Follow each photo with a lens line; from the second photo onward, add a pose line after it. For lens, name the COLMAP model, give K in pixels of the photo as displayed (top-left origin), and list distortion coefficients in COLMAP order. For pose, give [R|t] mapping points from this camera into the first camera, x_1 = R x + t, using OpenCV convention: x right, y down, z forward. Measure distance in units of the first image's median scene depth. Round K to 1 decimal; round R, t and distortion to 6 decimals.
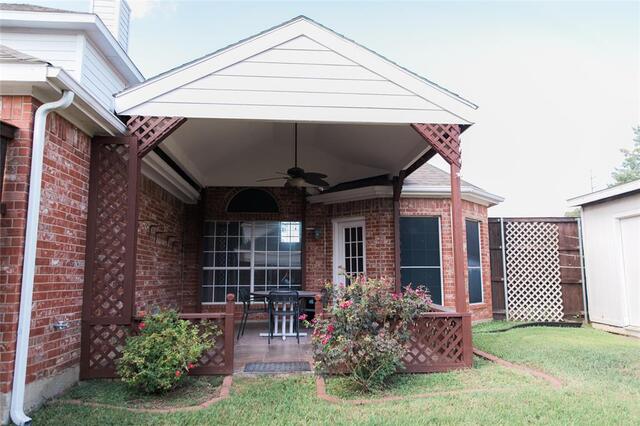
lens RADIAL K [[436.8, 0, 325.7], [0, 436.8, 212.3], [0, 0, 1]] dist [0.016904, -0.003481]
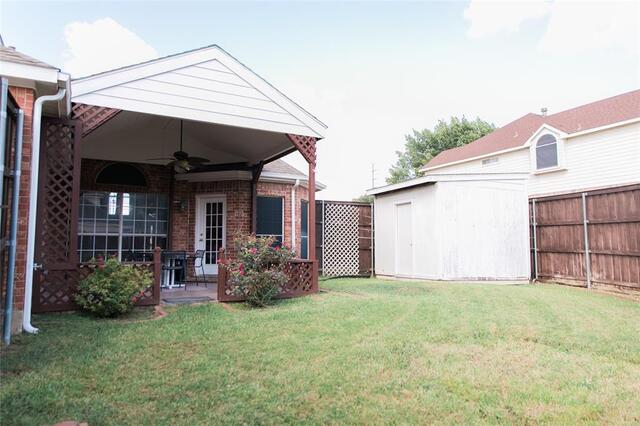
lens RADIAL K [[436.8, 0, 325.7], [0, 436.8, 212.3], [0, 0, 1]] dist [0.016904, -0.003481]
pose [[0.903156, 0.036516, 0.427756, -0.180201], [-0.056620, 0.997804, 0.034366, 0.002406], [-0.425562, -0.055258, 0.903241, -0.235865]]
